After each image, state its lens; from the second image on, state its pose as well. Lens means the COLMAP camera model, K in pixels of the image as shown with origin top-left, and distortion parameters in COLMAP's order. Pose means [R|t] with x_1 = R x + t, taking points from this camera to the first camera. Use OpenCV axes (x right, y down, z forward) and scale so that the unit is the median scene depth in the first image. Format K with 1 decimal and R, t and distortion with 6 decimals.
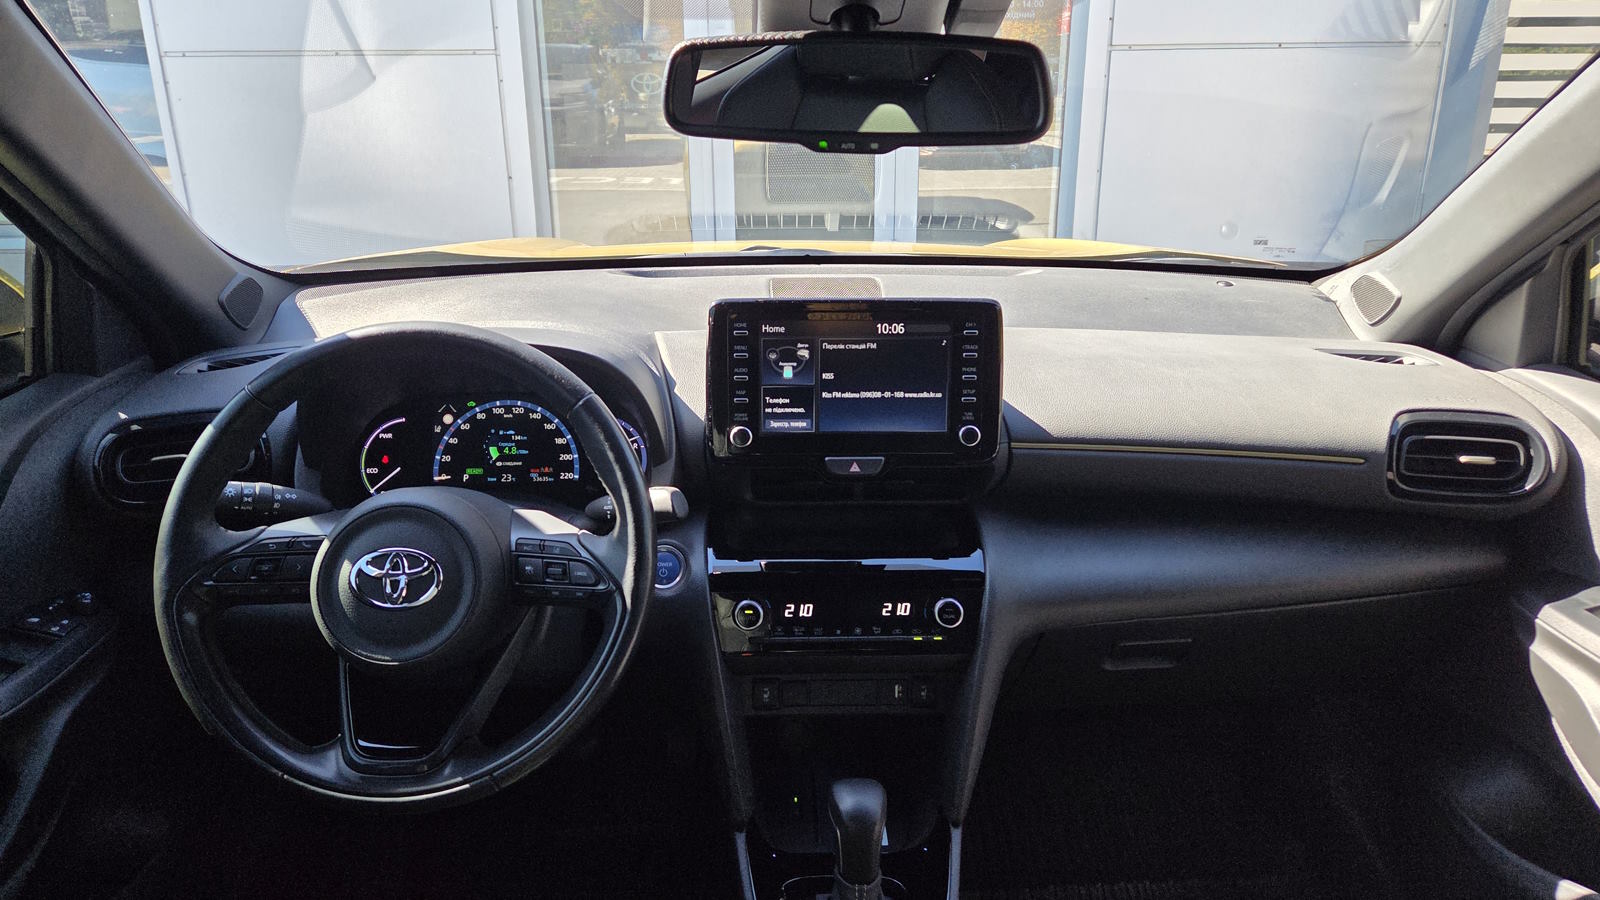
lens RADIAL K [[1106.2, 0, 794.3], [0, 1106.2, 406.4], [0, 0, 1]] dist [0.059135, -0.067297]
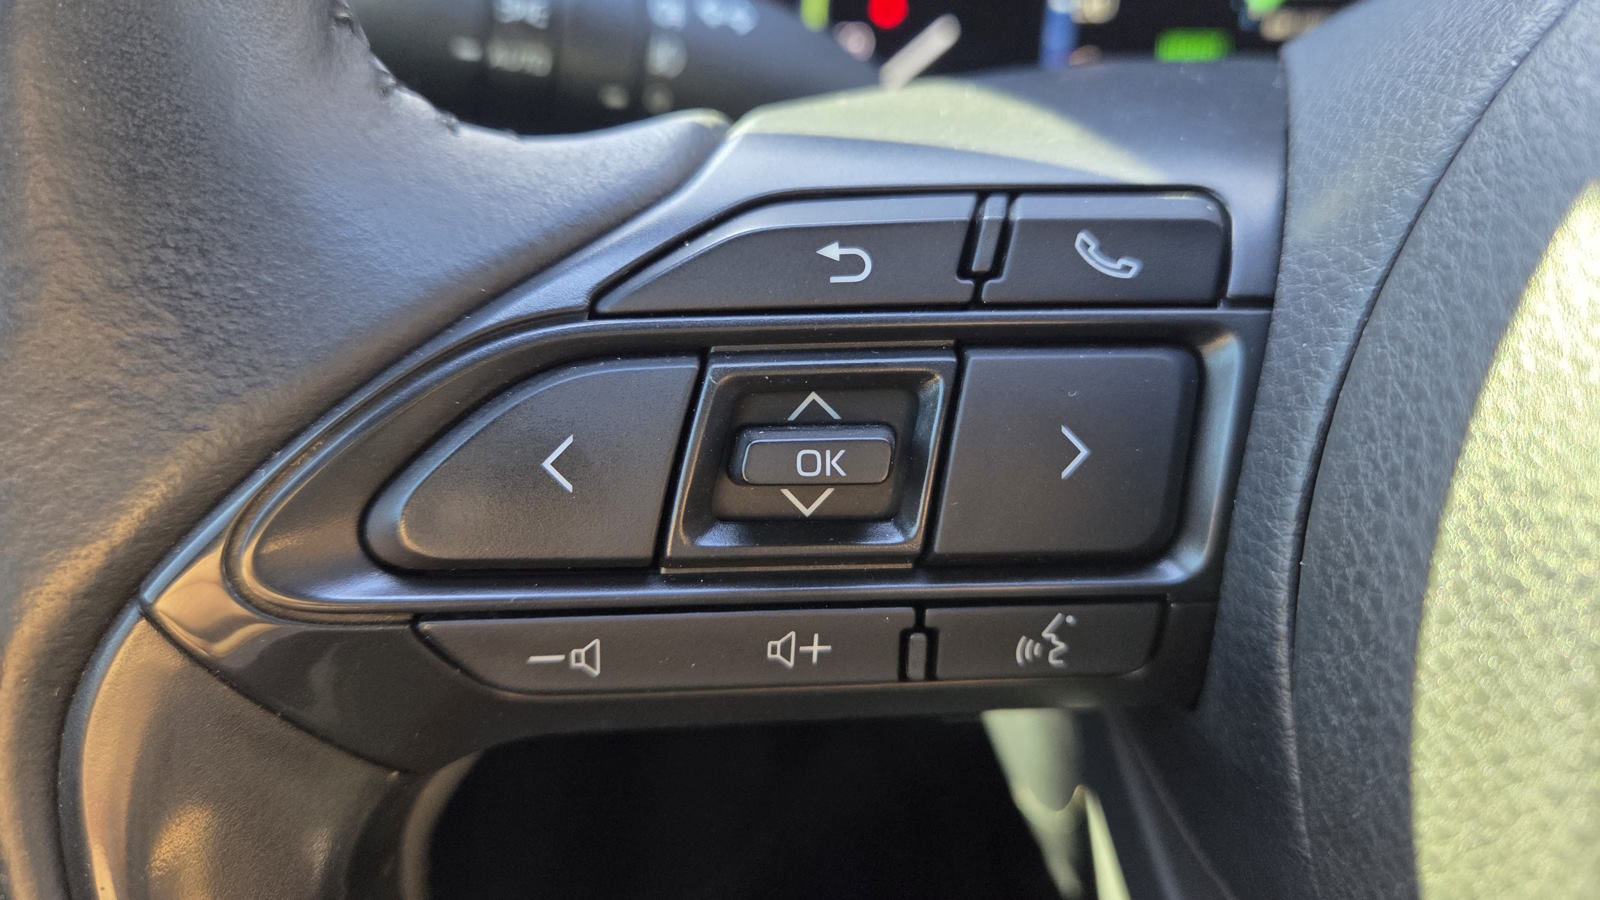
lens RADIAL K [[1064.9, 0, 746.5], [0, 1064.9, 417.4], [0, 0, 1]] dist [0.057969, -0.056633]
pose [[0.990625, 0.044869, -0.129033, -0.397389], [-0.011880, 0.969240, 0.245830, 0.097749], [0.136095, -0.241992, 0.960686, 0.766545]]
